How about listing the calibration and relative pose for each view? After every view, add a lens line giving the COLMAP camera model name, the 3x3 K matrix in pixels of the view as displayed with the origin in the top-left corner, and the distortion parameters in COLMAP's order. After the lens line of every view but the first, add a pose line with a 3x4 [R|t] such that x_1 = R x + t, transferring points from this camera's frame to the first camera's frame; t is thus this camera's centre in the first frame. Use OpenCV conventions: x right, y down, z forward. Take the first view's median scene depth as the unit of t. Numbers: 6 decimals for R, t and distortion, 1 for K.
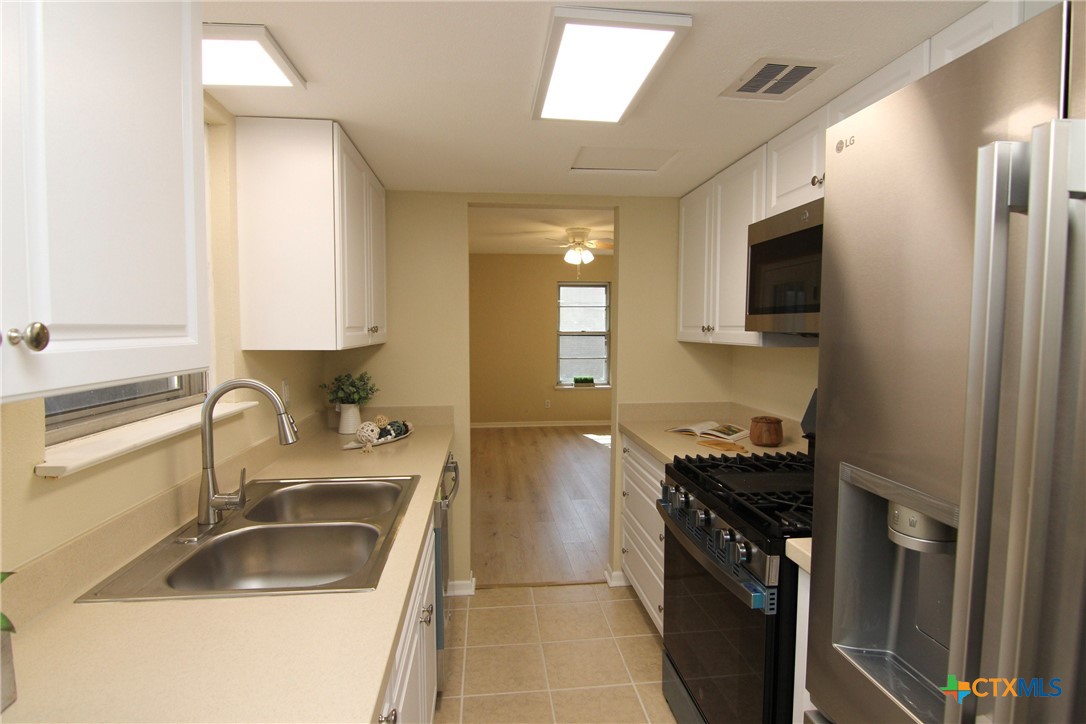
lens RADIAL K [[552.3, 0, 552.5], [0, 552.3, 359.7], [0, 0, 1]] dist [-0.014412, -0.005787]
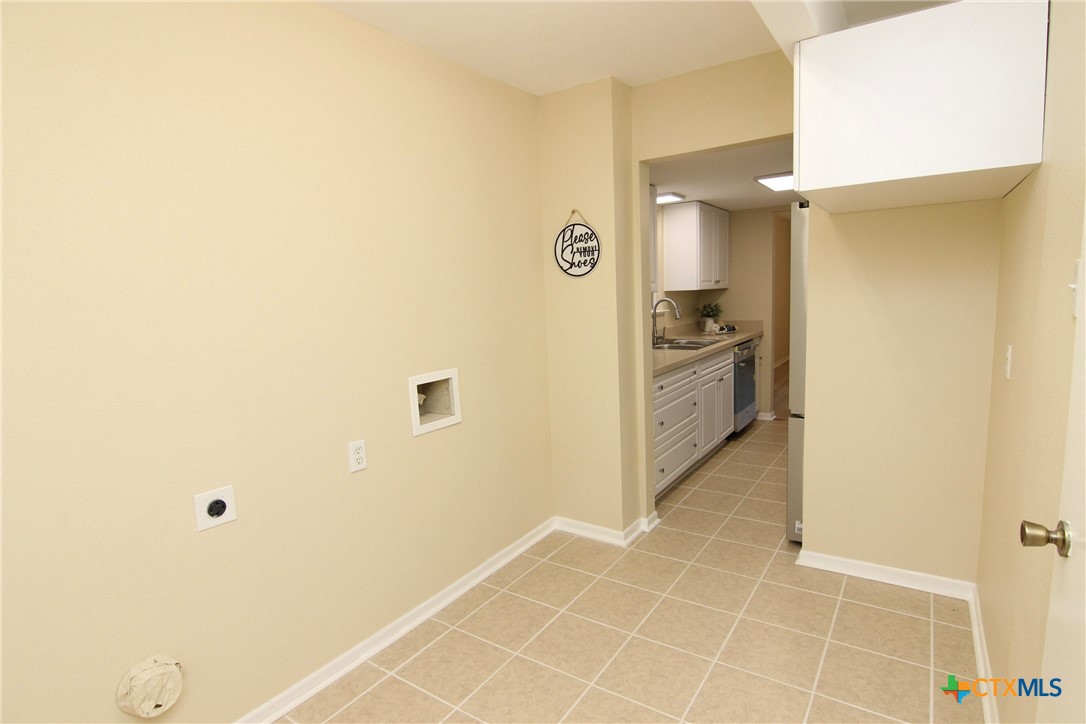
lens RADIAL K [[552.3, 0, 547.2], [0, 552.3, 364.3], [0, 0, 1]] dist [-0.014412, -0.005787]
pose [[0.751050, 0.050082, -0.658343, 0.571140], [0.005397, 0.996620, 0.081972, 0.081412], [0.660223, -0.065118, 0.748241, -1.016244]]
